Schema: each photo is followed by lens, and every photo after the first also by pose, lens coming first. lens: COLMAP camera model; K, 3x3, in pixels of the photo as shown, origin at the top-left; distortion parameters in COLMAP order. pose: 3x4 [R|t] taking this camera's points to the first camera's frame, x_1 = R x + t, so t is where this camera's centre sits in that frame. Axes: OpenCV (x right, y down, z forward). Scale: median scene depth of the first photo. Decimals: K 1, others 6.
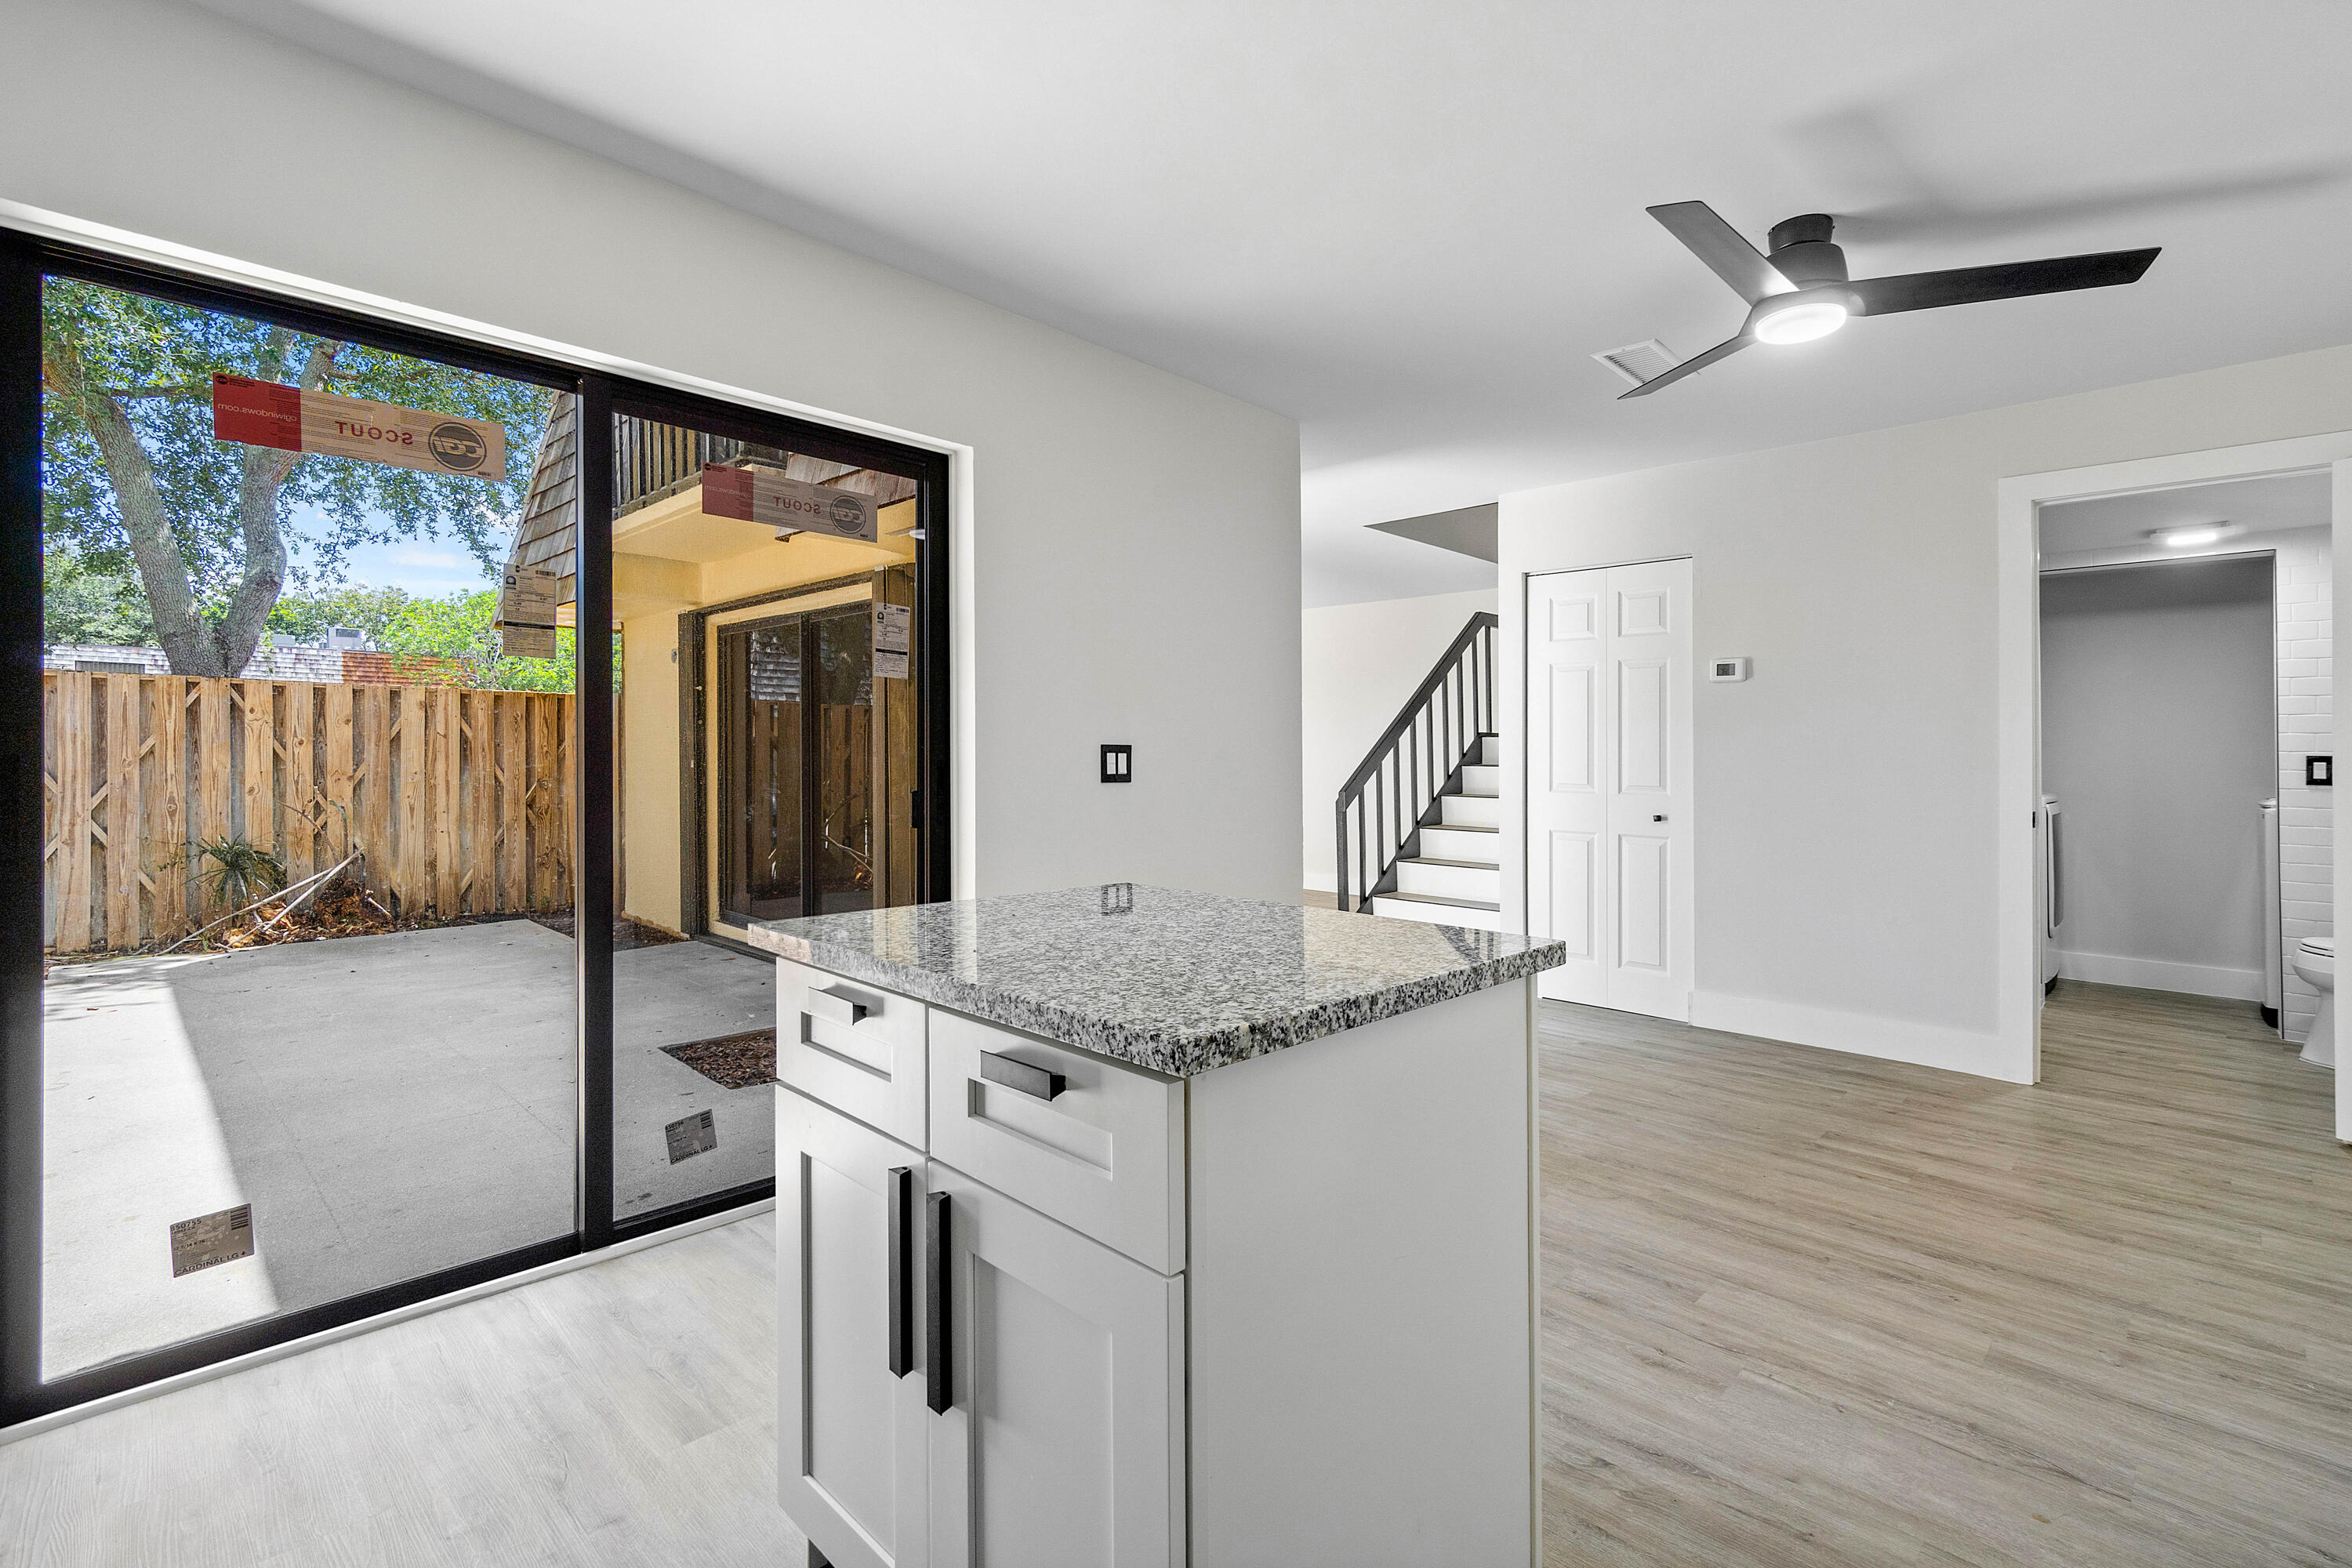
lens RADIAL K [[1071.8, 0, 1175.6], [0, 1071.8, 754.7], [0, 0, 1]] dist [-0.000324, 0.000500]
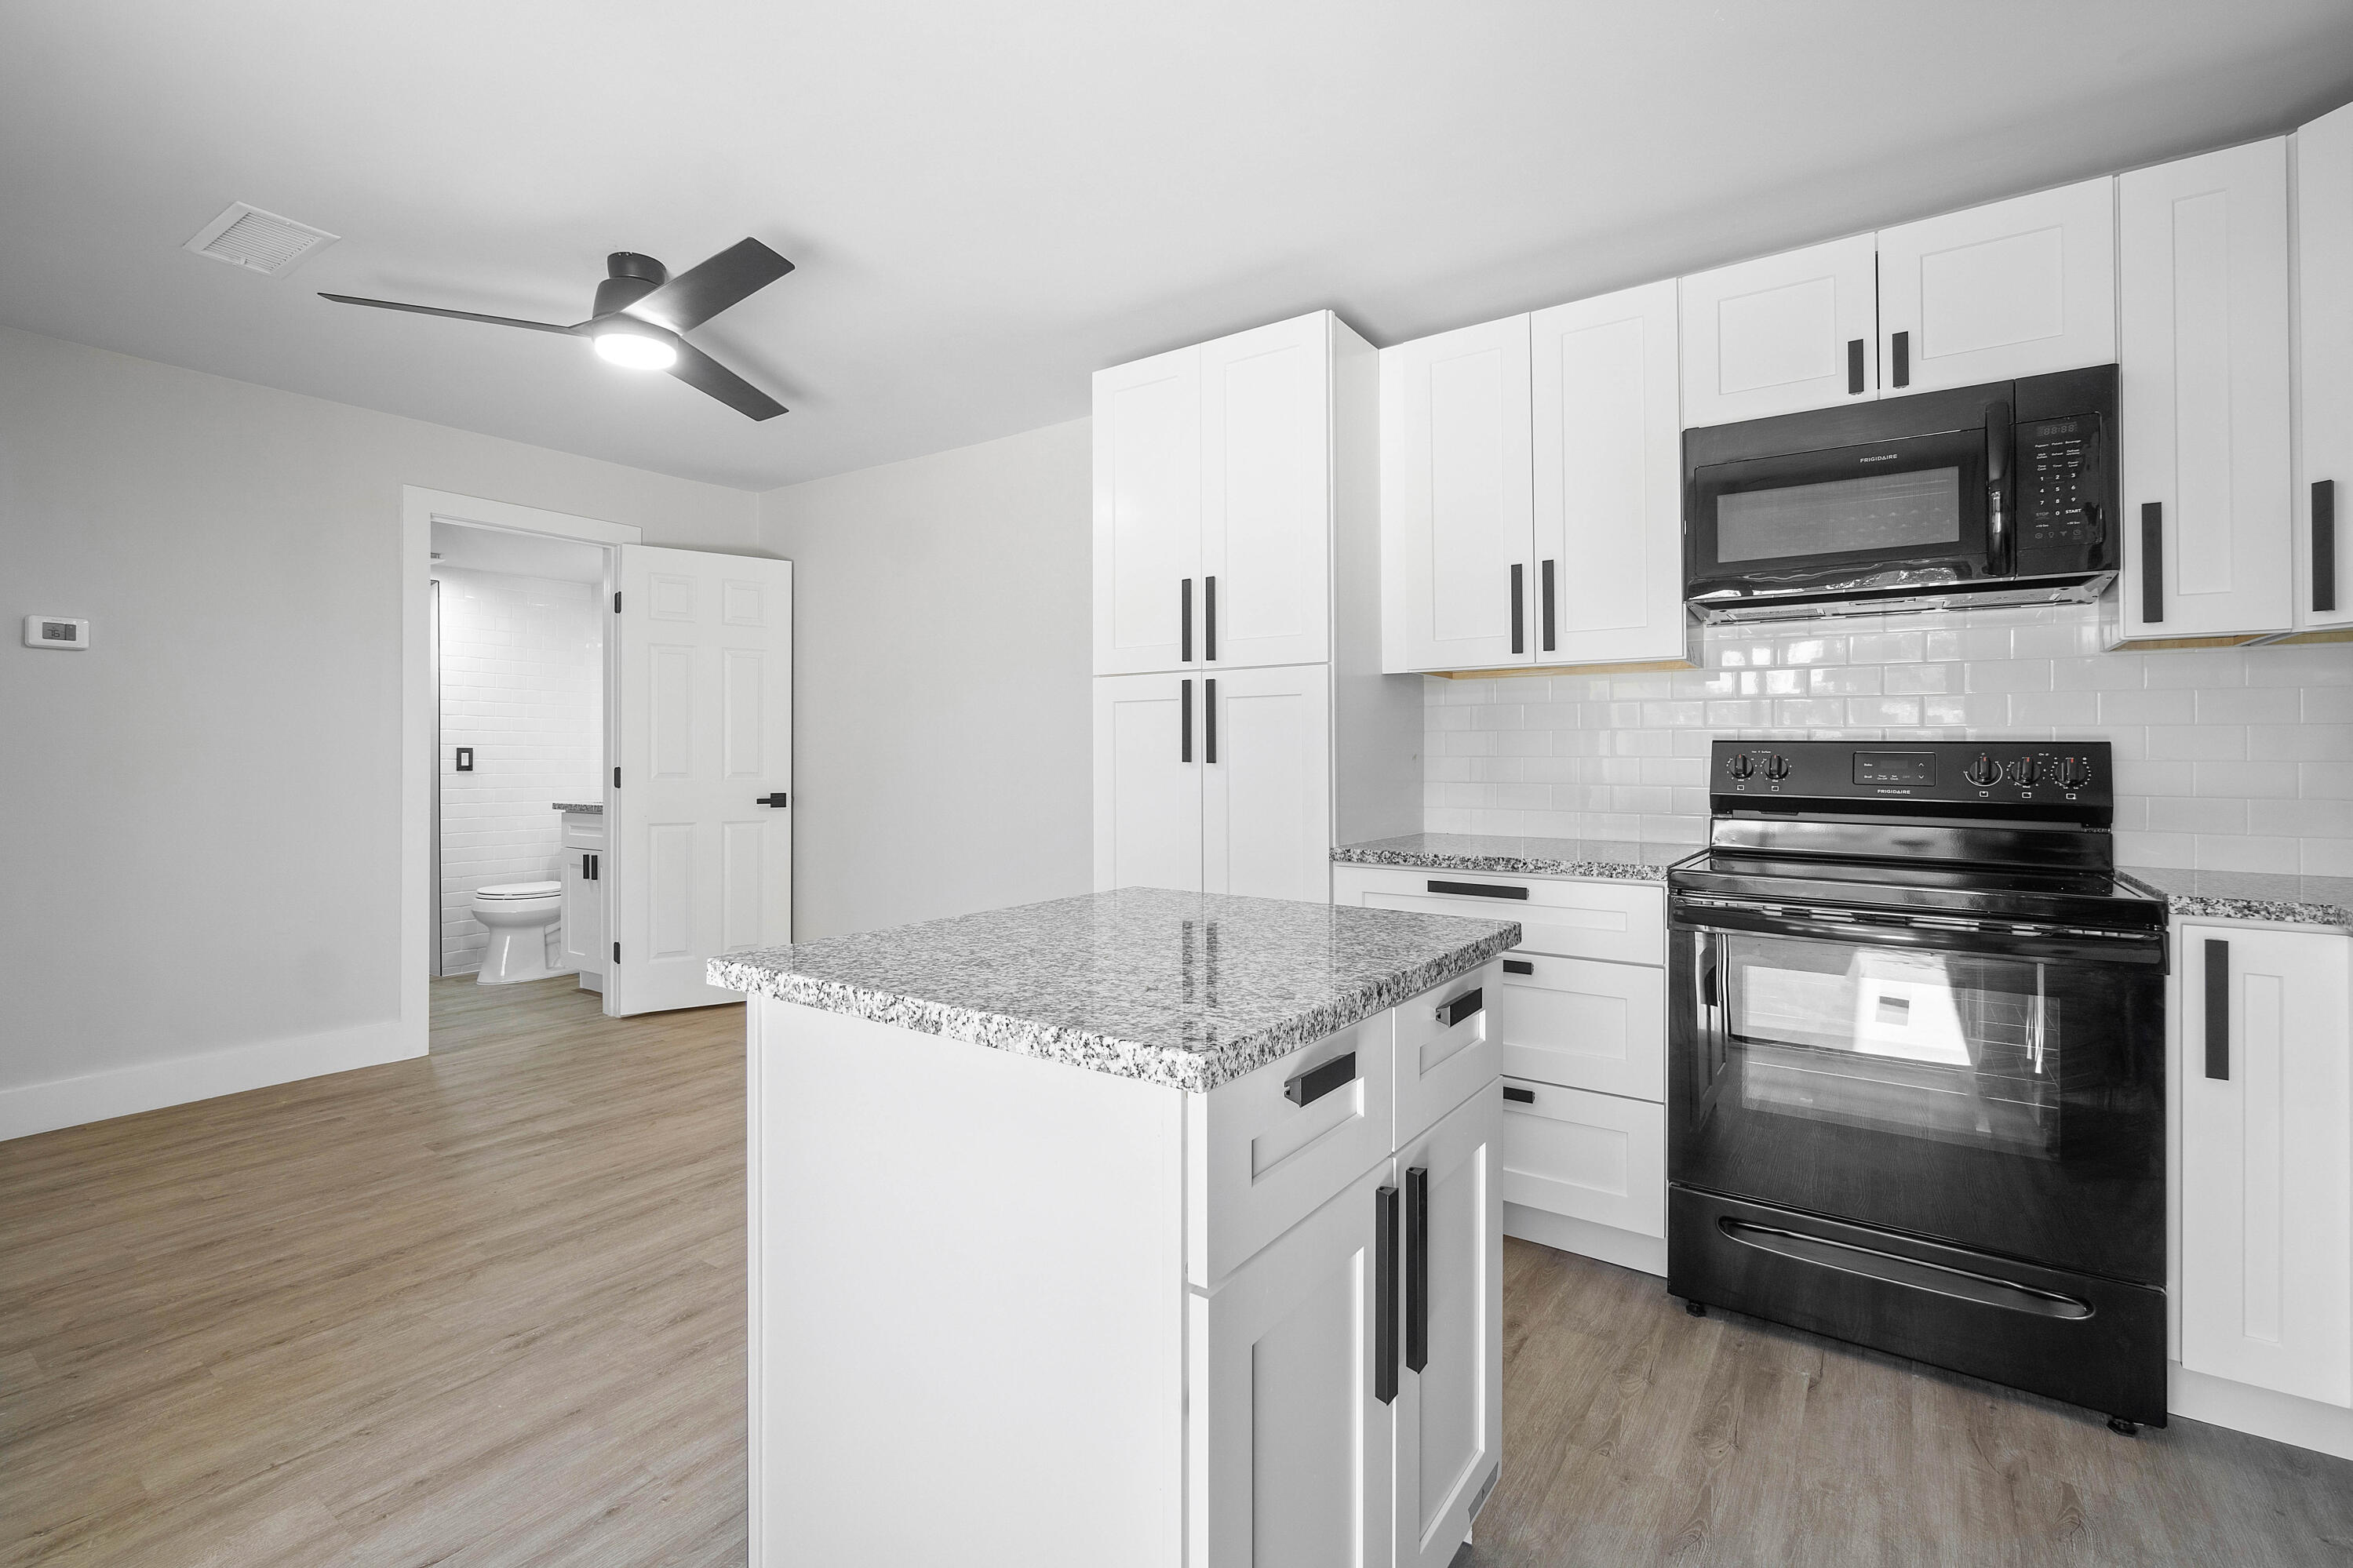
lens RADIAL K [[1075.0, 0, 1156.5], [0, 1075.0, 730.7], [0, 0, 1]] dist [0.000321, 0.000461]
pose [[-0.162495, 0.011182, 0.986646, -0.522904], [-0.000012, 0.999936, -0.011335, -0.007287], [-0.986709, -0.001854, -0.162485, 0.606479]]
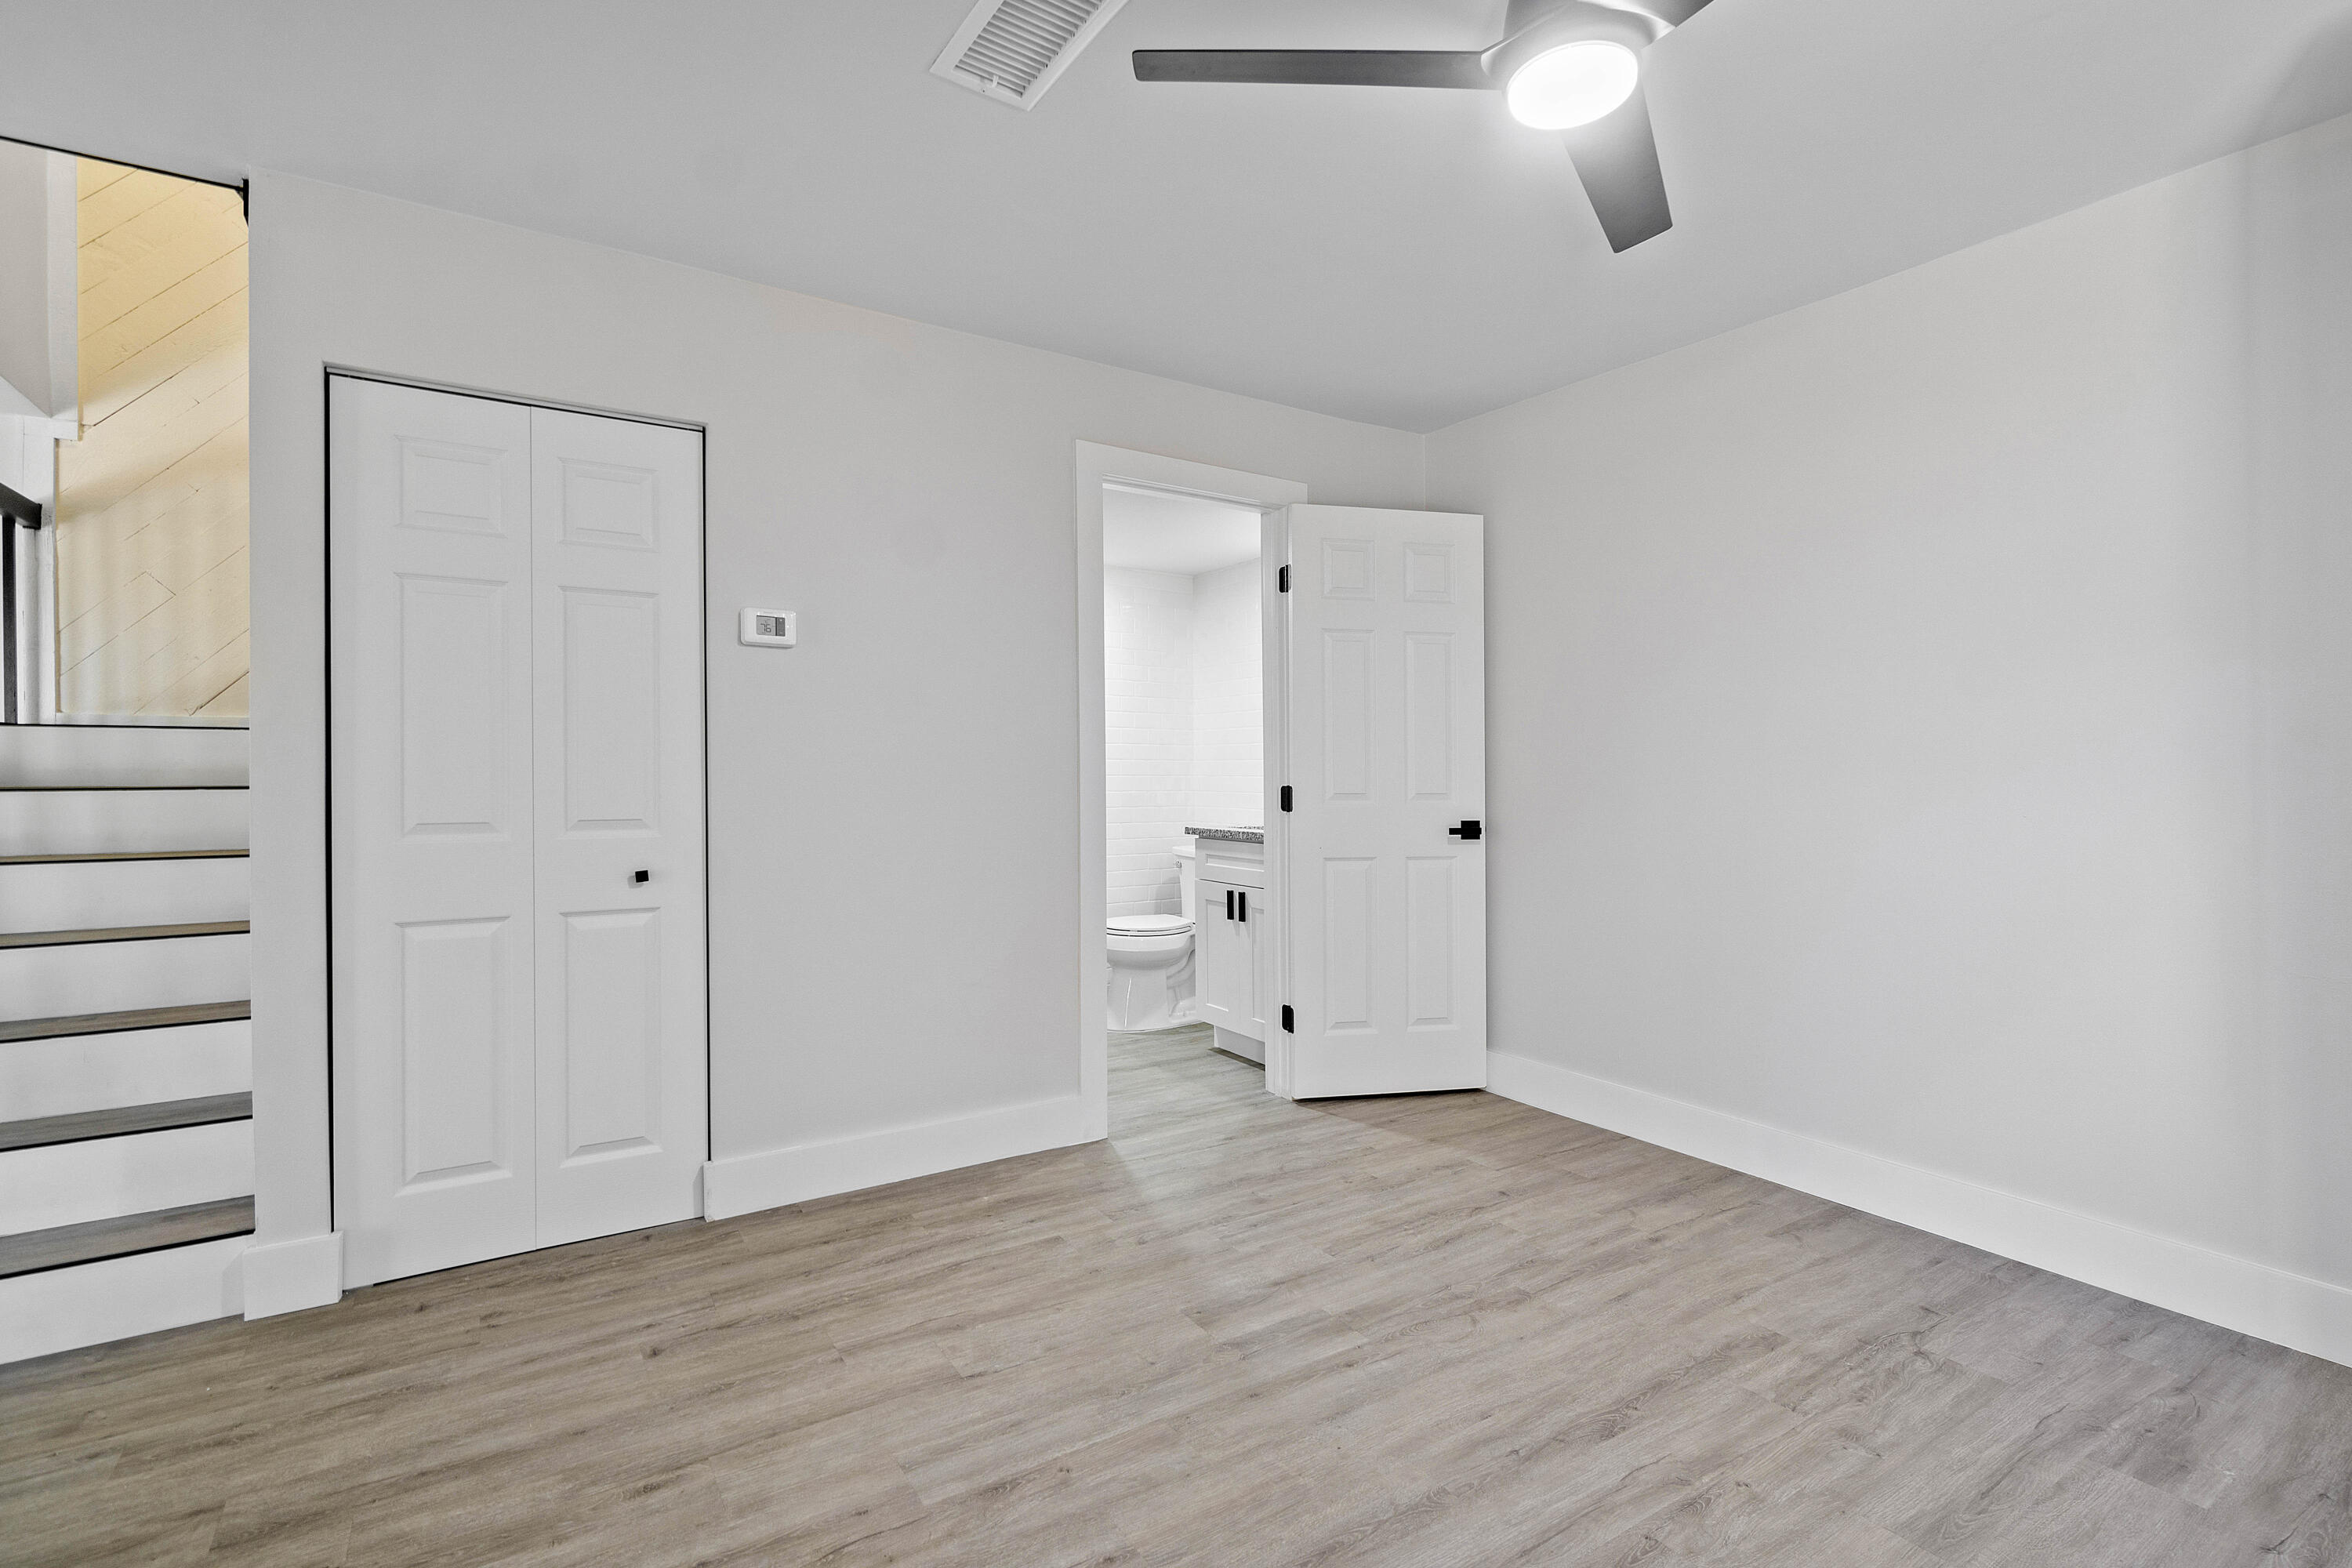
lens RADIAL K [[1098.2, 0, 1172.2], [0, 1098.2, 756.7], [0, 0, 1]] dist [-0.001245, 0.000057]
pose [[0.213446, -0.000443, 0.976955, -0.094537], [0.003128, 0.999995, -0.000230, -0.005786], [-0.976950, 0.003104, 0.213446, 1.009399]]
